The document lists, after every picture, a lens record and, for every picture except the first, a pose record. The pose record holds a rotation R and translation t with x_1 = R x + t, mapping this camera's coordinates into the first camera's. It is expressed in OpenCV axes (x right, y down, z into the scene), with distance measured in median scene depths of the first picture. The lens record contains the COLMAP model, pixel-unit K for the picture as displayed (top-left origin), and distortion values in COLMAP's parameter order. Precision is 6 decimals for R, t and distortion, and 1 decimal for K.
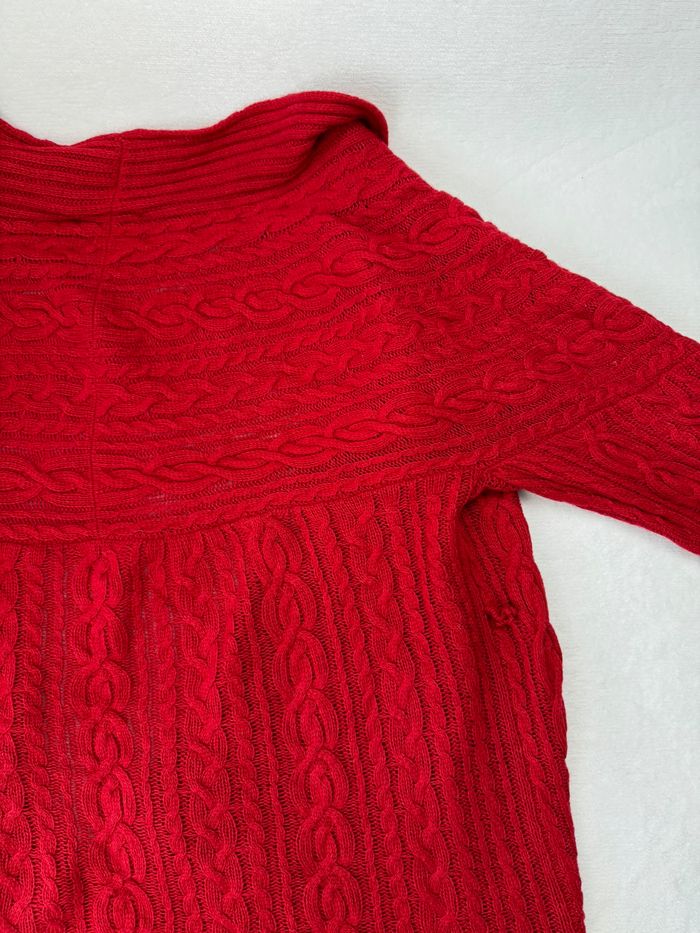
lens RADIAL K [[651.5, 0, 355.8], [0, 651.5, 470.2], [0, 0, 1]] dist [0.065450, -0.088588]
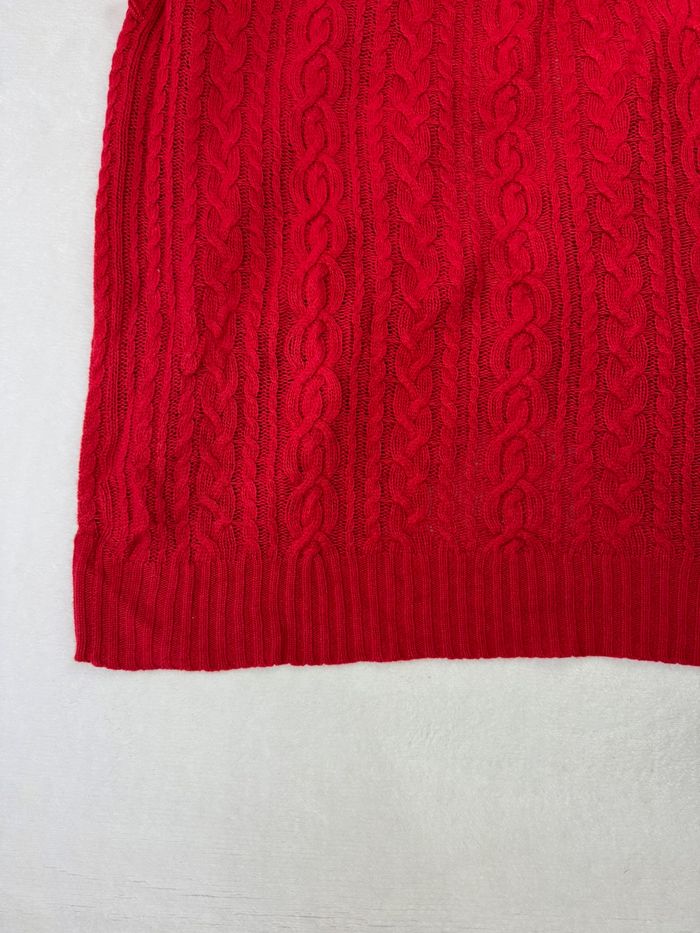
lens RADIAL K [[651.5, 0, 359.9], [0, 651.5, 461.2], [0, 0, 1]] dist [0.065450, -0.088588]
pose [[0.995495, 0.094780, -0.002347, -0.553932], [-0.094788, 0.995490, -0.003794, 0.903680], [0.001977, 0.004000, 0.999990, -0.033112]]
